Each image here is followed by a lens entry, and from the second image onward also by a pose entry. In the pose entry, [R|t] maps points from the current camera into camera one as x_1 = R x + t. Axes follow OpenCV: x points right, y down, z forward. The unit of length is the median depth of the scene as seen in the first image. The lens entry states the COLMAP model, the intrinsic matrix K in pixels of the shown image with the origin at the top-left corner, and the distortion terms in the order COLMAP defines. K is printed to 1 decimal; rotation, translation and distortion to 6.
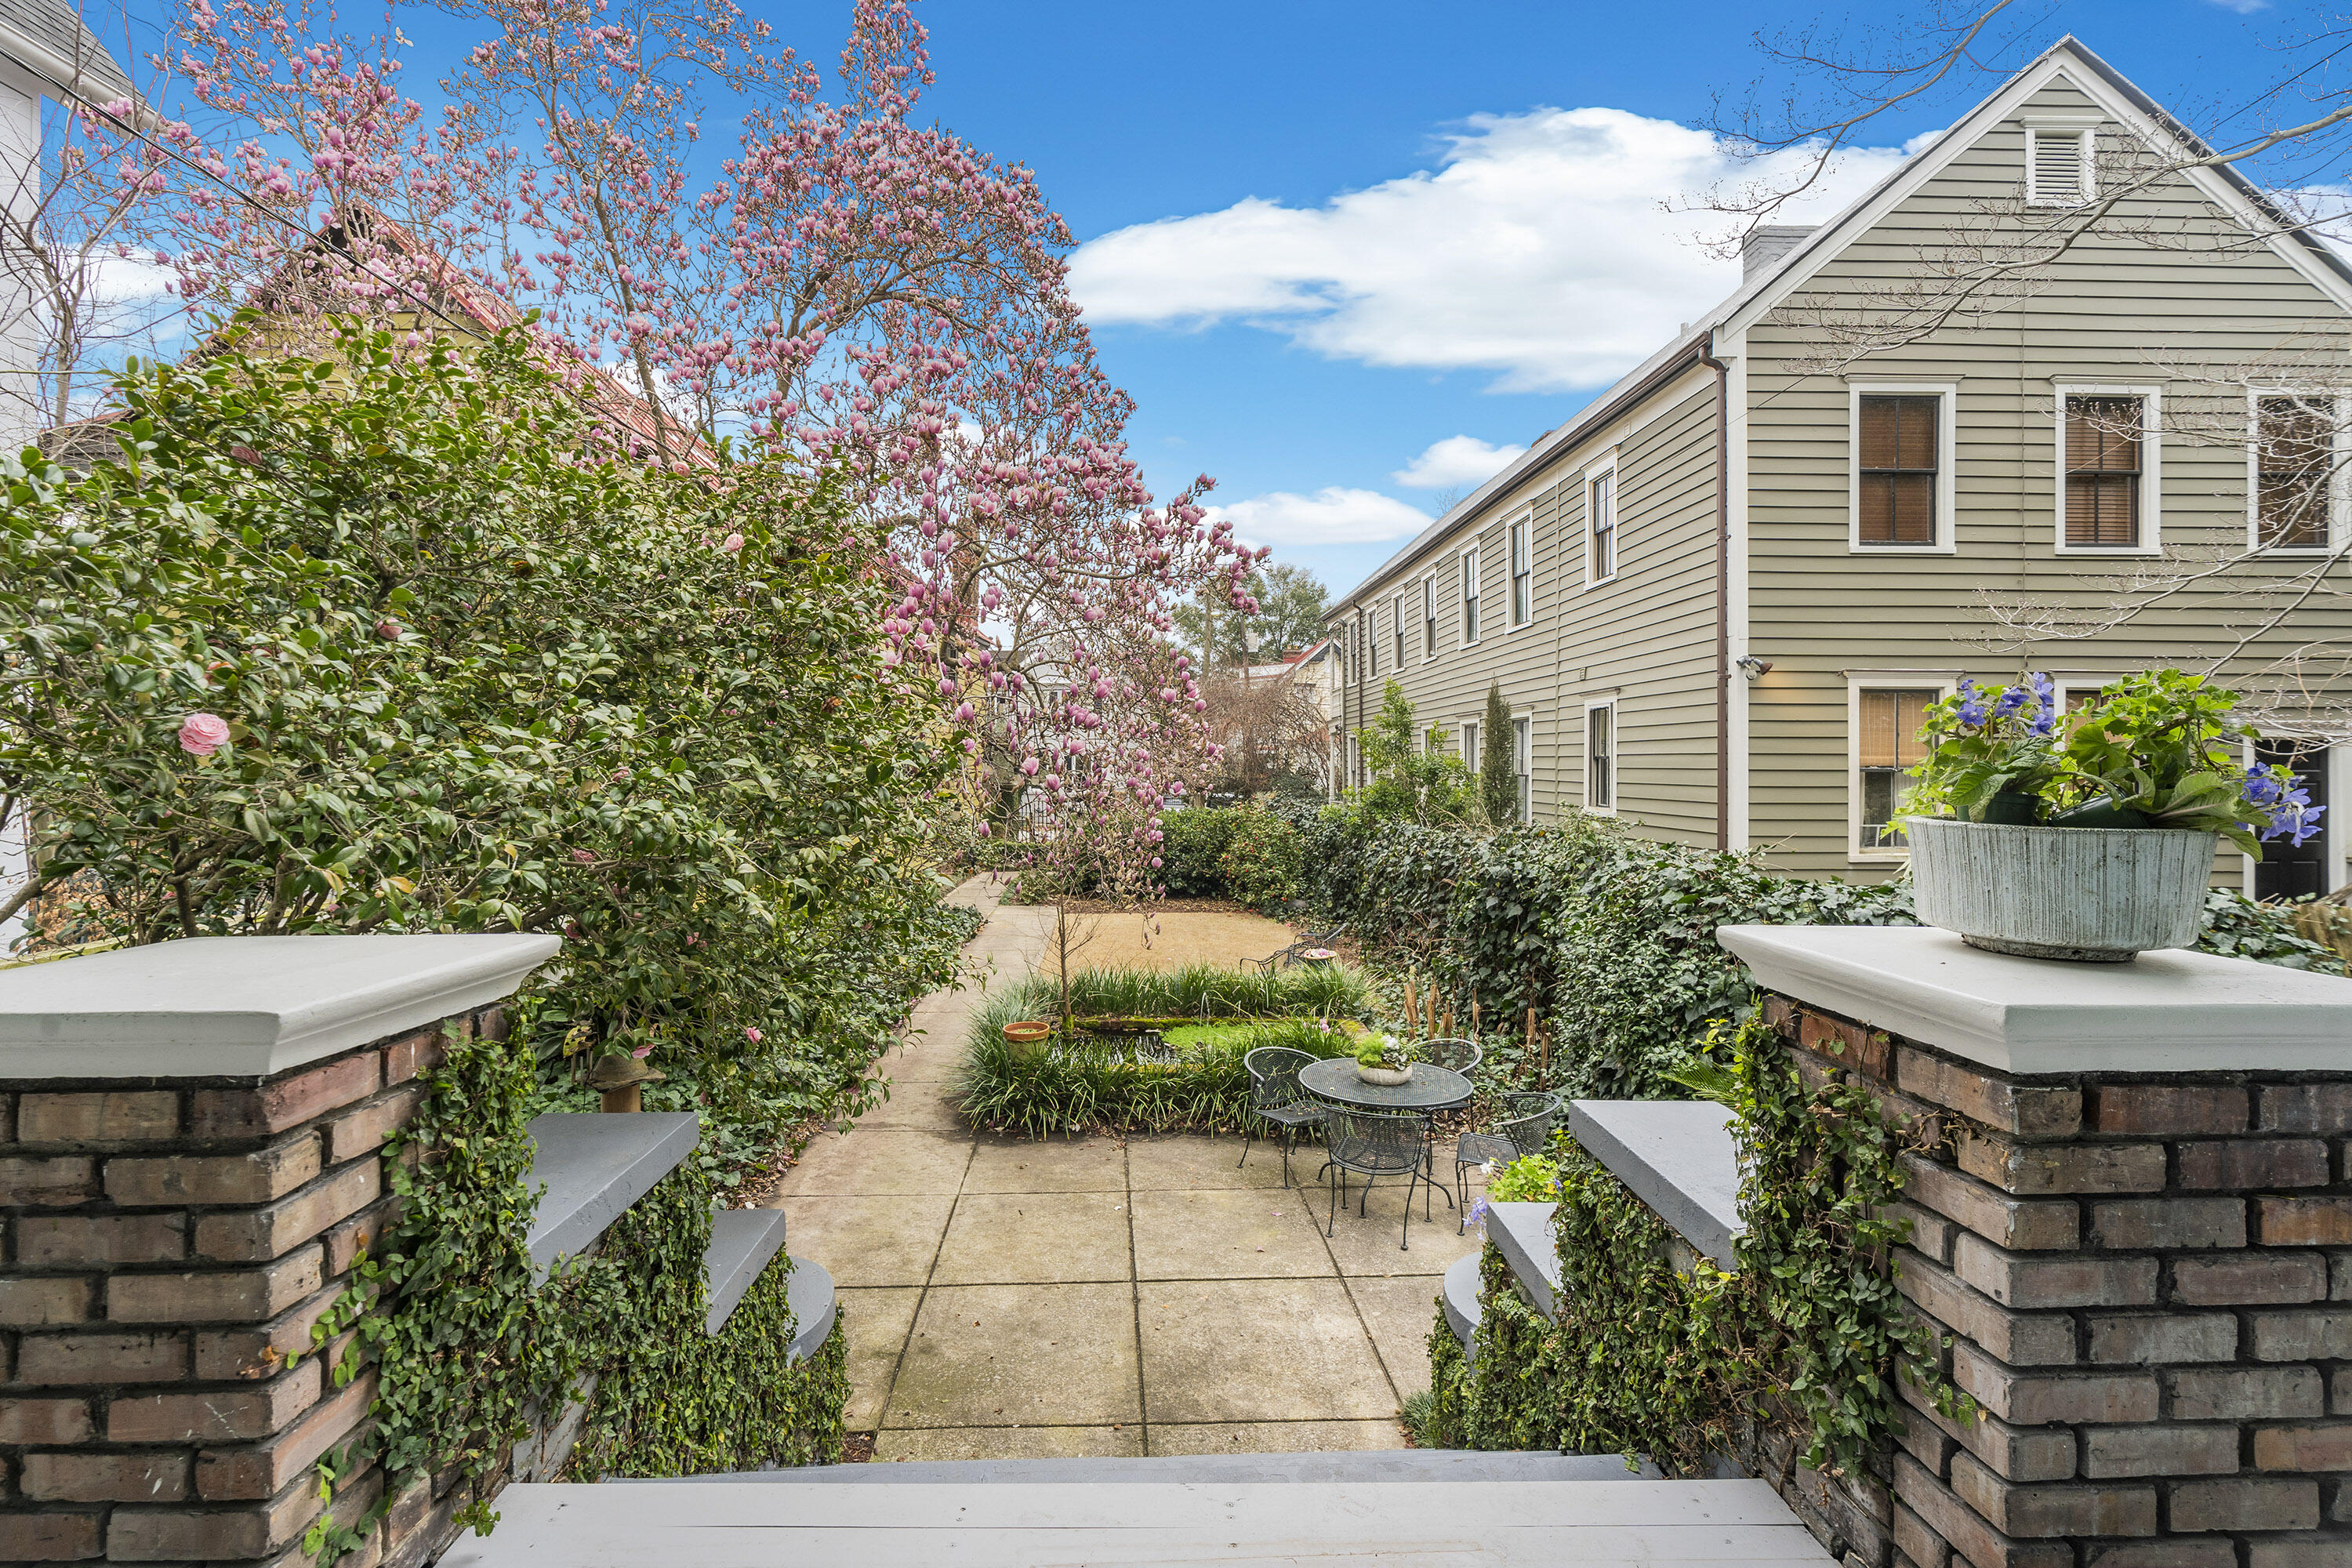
lens RADIAL K [[1071.3, 0, 1168.9], [0, 1071.3, 783.0], [0, 0, 1]] dist [-0.000606, 0.000006]
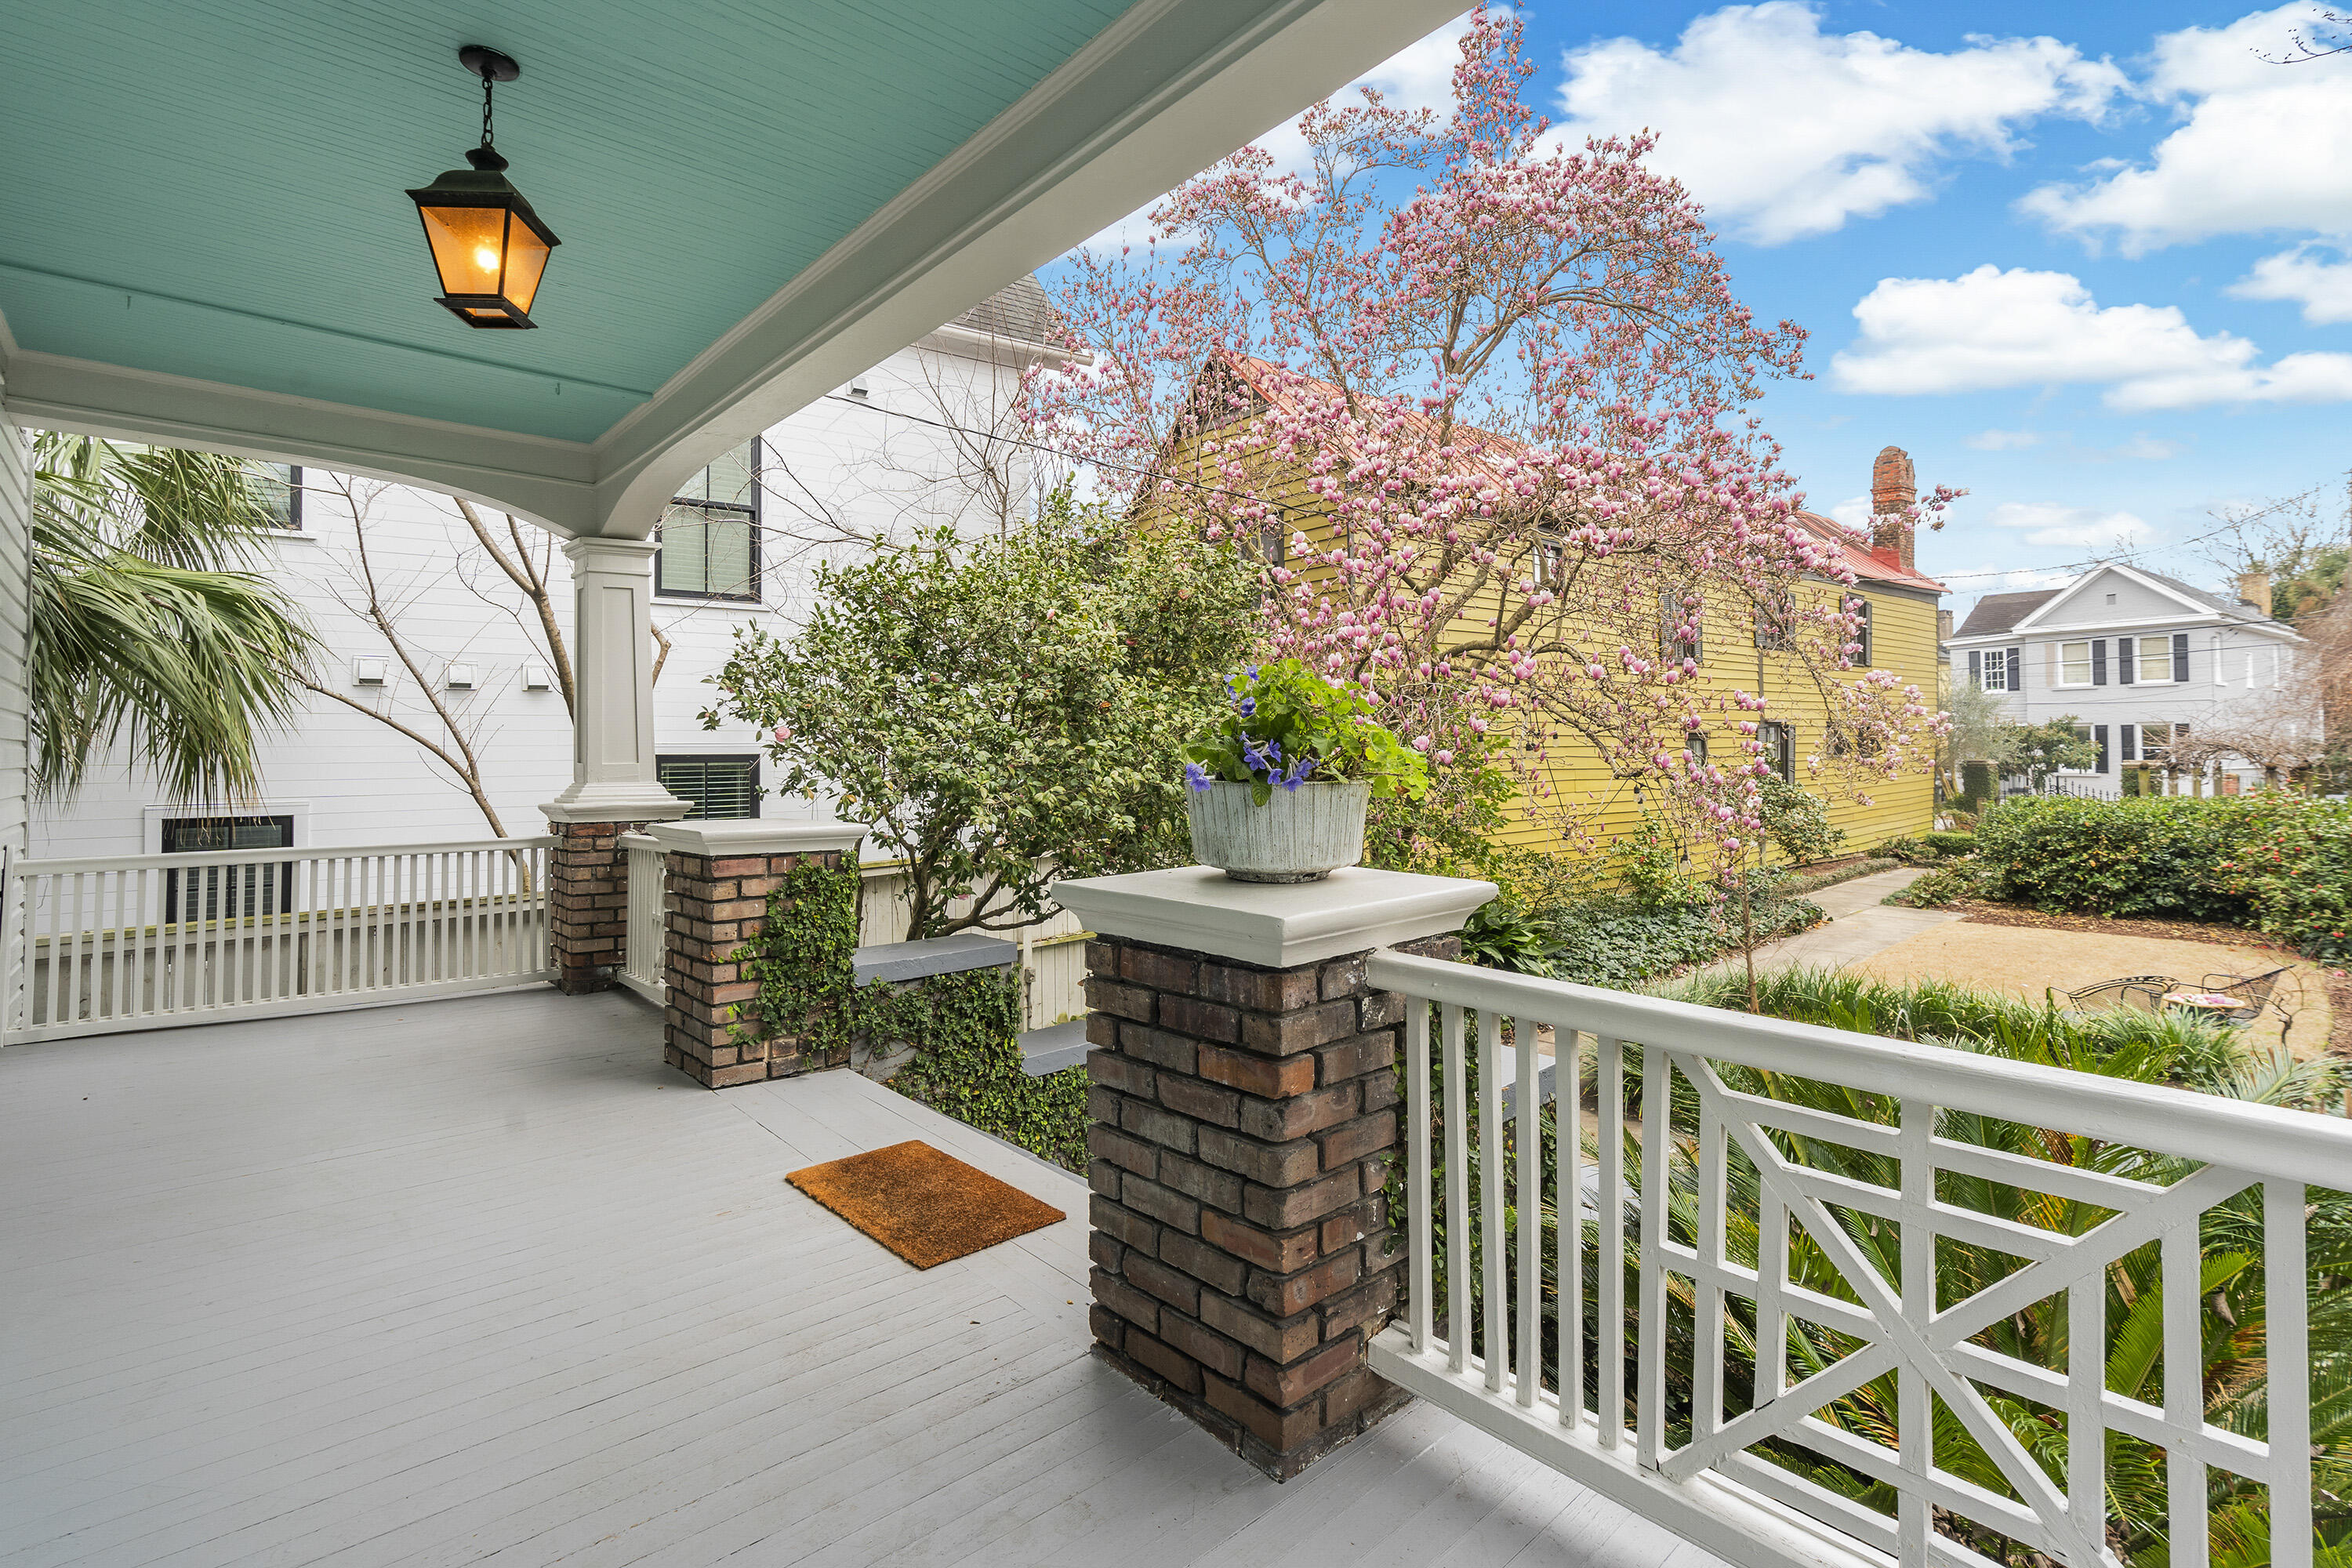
lens RADIAL K [[1071.3, 0, 1167.4], [0, 1071.3, 774.6], [0, 0, 1]] dist [-0.000606, 0.000006]
pose [[0.654546, 0.009551, -0.755962, 1.949355], [-0.001326, 0.999933, 0.011485, 0.021446], [0.756021, -0.006515, 0.654515, 0.054010]]
